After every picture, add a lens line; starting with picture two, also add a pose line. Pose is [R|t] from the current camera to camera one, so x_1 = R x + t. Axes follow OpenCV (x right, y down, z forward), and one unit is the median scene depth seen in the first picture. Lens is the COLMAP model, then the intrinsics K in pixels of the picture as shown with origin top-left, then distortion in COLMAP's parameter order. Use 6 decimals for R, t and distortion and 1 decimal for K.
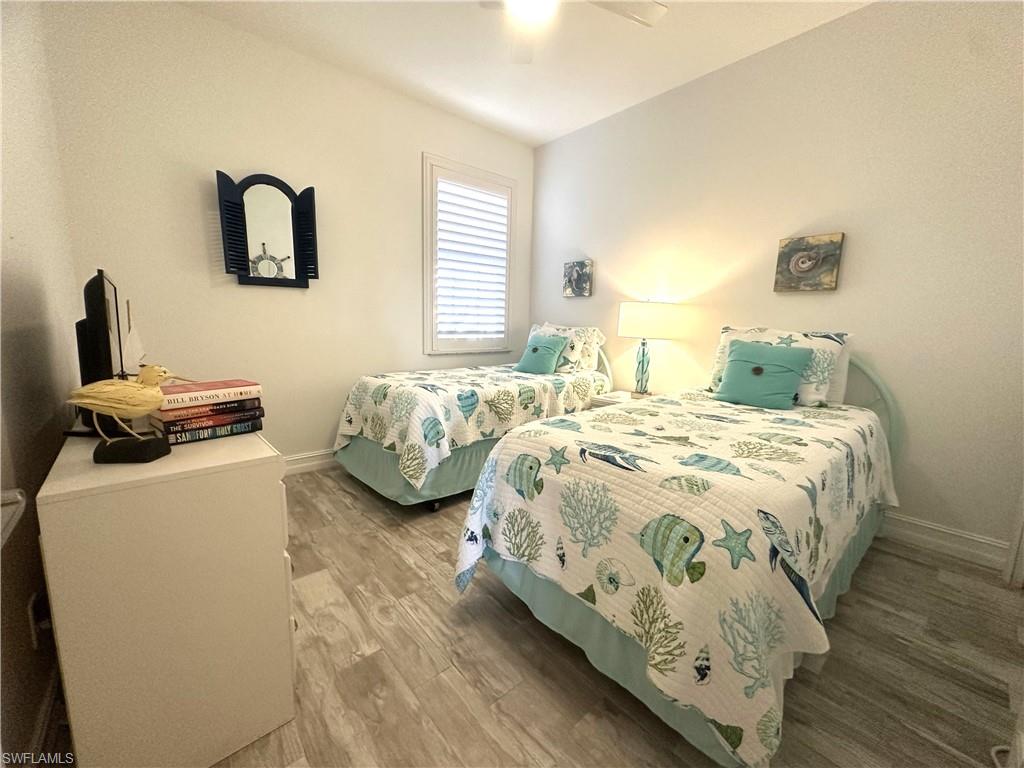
lens RADIAL K [[409.2, 0, 512.0], [0, 409.2, 384.0], [0, 0, 1]] dist [-0.001856, 0.000295]
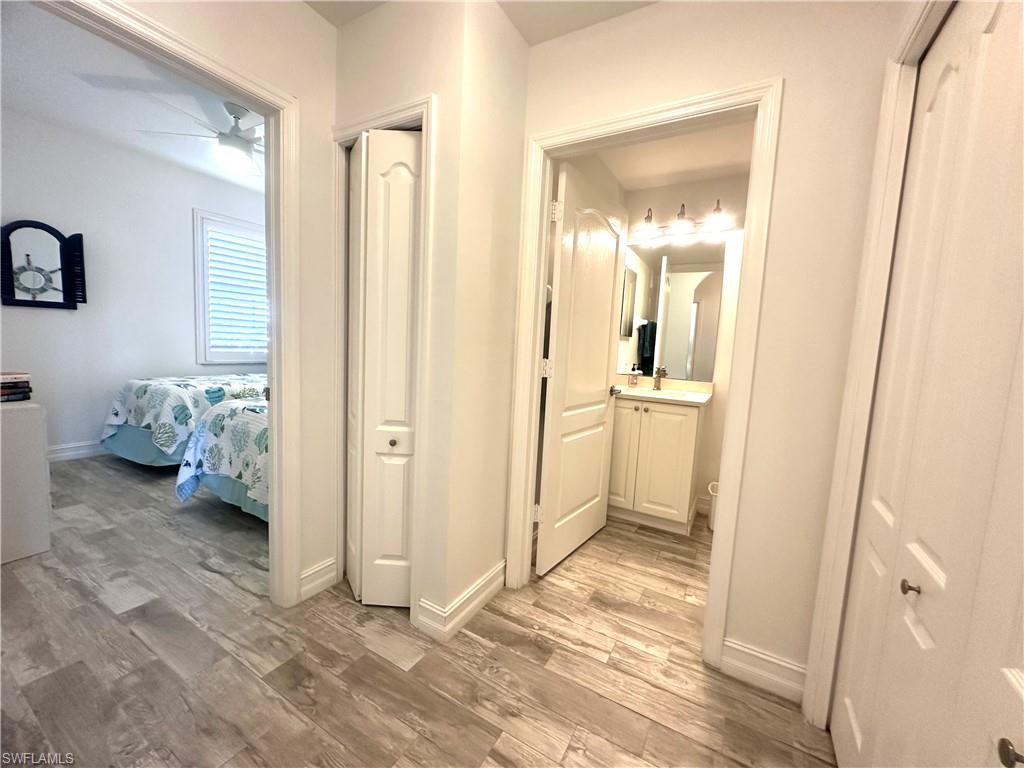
lens RADIAL K [[409.2, 0, 512.0], [0, 409.2, 384.0], [0, 0, 1]] dist [-0.001856, 0.000295]
pose [[0.945154, -0.009254, 0.326493, 0.440225], [0.022369, 0.999086, -0.036438, 0.086450], [-0.325857, 0.041743, 0.944497, -0.759118]]
